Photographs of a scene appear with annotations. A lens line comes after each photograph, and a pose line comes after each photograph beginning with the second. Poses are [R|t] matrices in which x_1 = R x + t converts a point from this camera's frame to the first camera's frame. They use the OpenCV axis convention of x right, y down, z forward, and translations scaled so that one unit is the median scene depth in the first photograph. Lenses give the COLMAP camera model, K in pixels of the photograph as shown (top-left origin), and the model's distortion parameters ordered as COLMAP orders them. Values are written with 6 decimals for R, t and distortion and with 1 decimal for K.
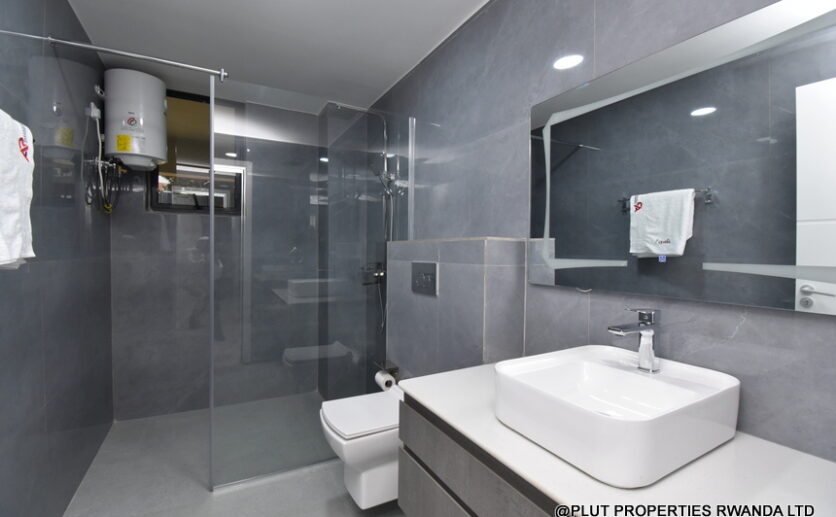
lens RADIAL K [[366.1, 0, 418.0], [0, 366.1, 258.5], [0, 0, 1]] dist [0.010581, -0.022028]
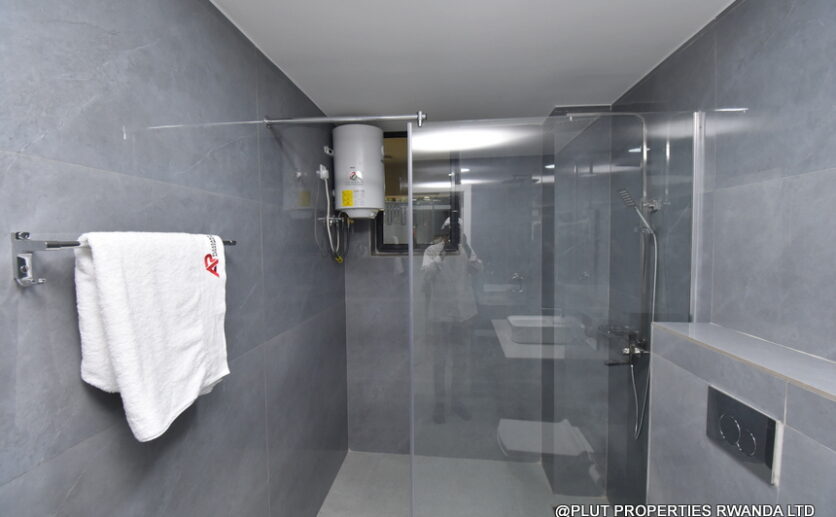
lens RADIAL K [[366.1, 0, 418.0], [0, 366.1, 258.5], [0, 0, 1]] dist [0.010581, -0.022028]
pose [[0.825749, 0.008506, -0.563974, -0.059696], [0.005882, 0.999702, 0.023689, -0.168413], [0.564008, -0.022878, 0.825453, 0.253638]]
